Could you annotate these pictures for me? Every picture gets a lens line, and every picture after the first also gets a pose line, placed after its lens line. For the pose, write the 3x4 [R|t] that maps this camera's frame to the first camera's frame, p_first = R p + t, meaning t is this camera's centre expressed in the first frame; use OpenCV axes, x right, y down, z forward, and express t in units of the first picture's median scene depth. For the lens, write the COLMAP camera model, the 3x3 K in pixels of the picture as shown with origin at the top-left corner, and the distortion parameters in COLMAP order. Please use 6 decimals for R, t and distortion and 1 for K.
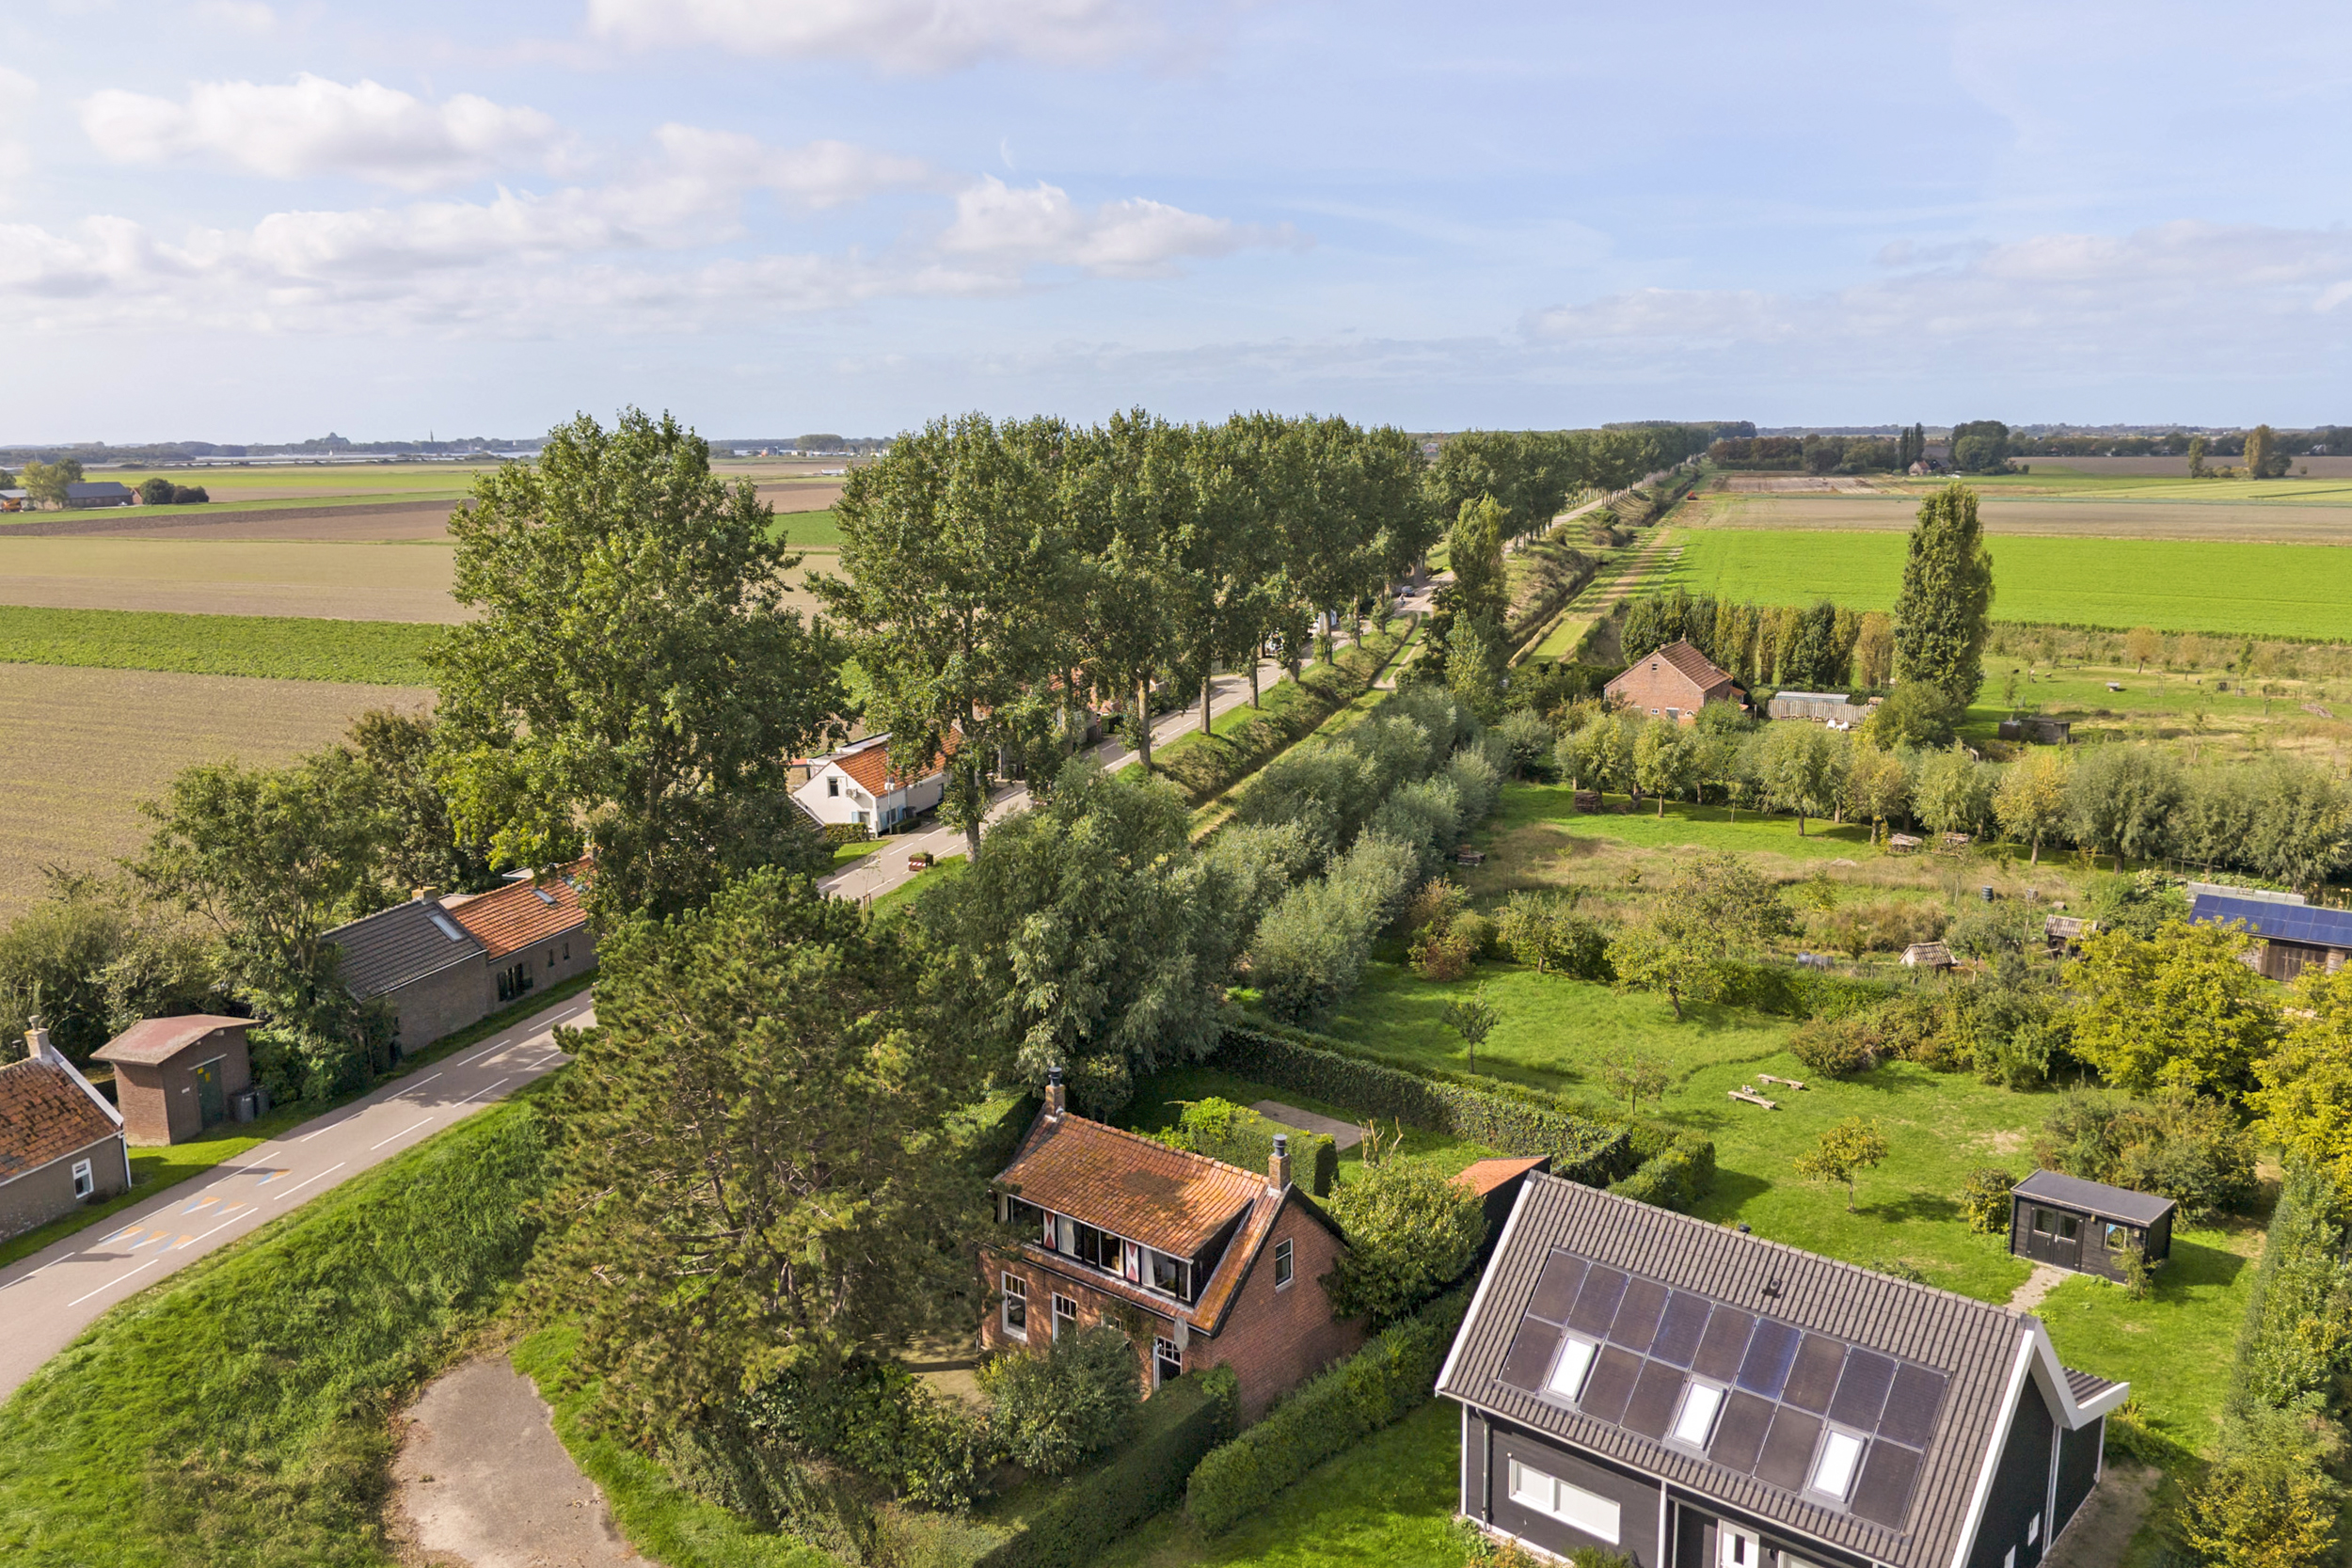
lens RADIAL K [[1676.3, 0, 1176.0], [0, 1676.3, 784.0], [0, 0, 1]] dist [0.077947, -0.110797]
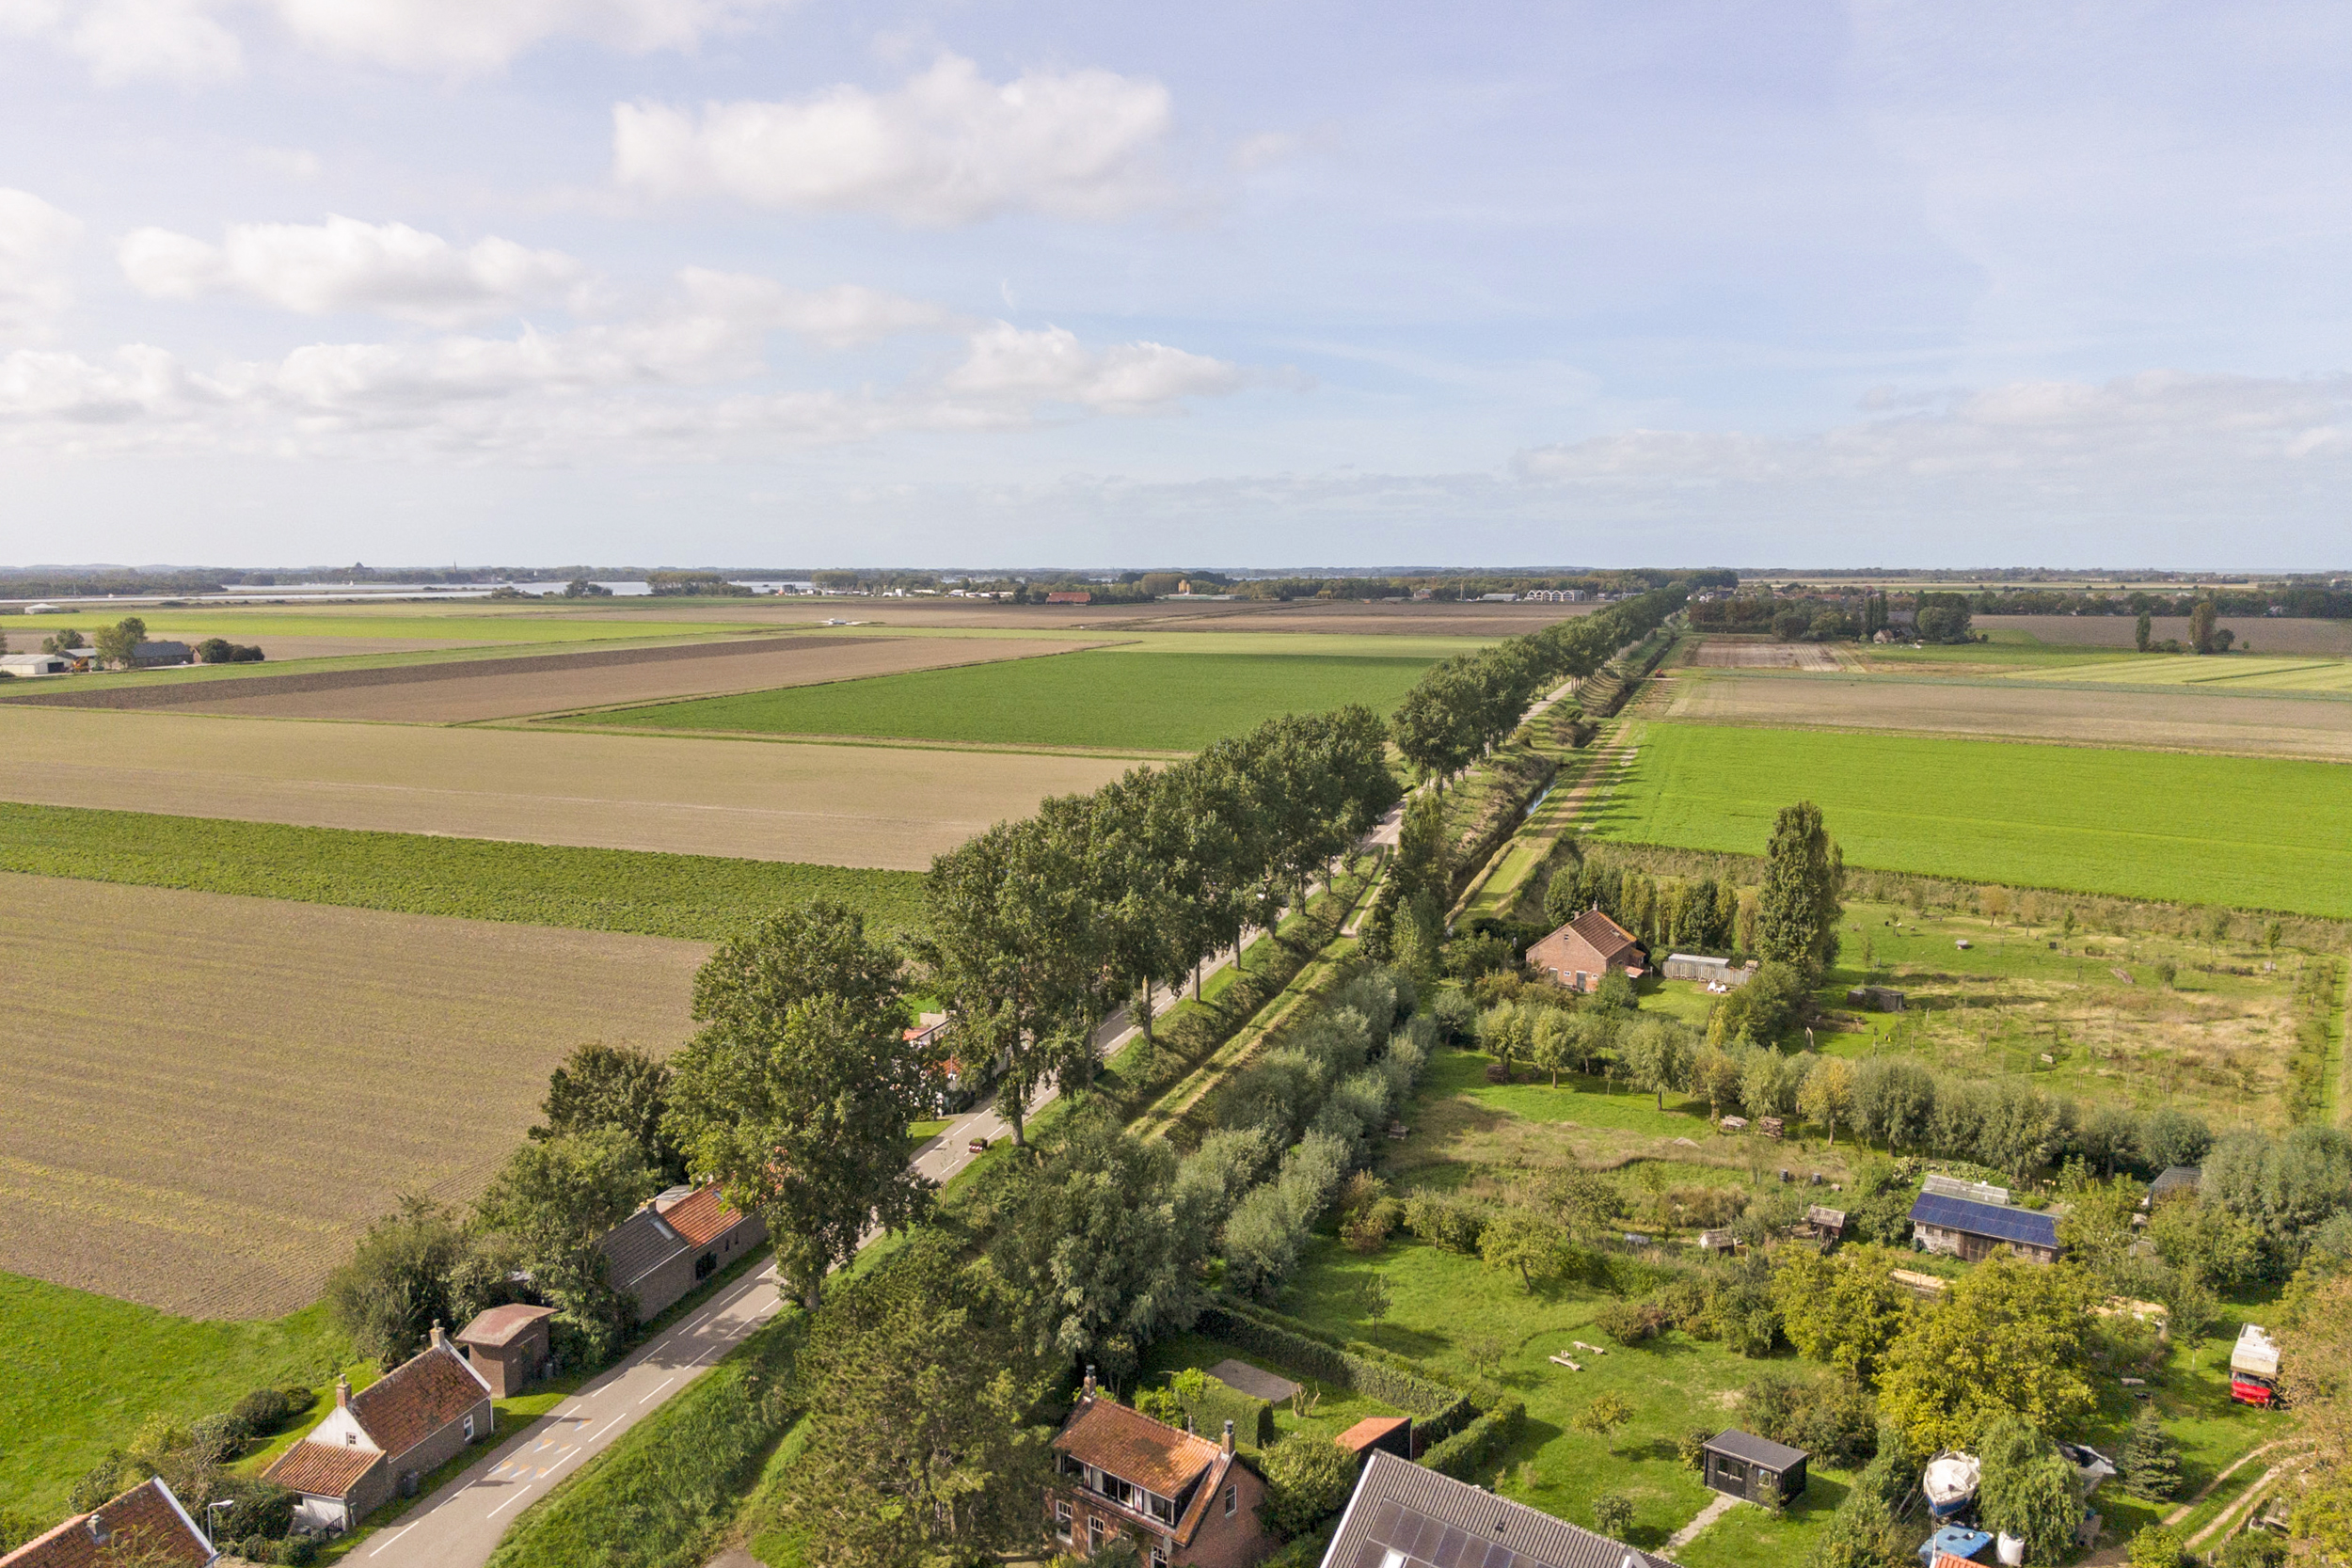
lens RADIAL K [[1830.0, 0, 1172.8], [0, 1830.0, 730.7], [0, 0, 1]] dist [0.111139, -0.207794]
pose [[0.999964, 0.007825, -0.003308, 0.004588], [-0.007987, 0.998611, -0.052077, -0.219306], [0.002896, 0.052102, 0.998638, -0.500239]]
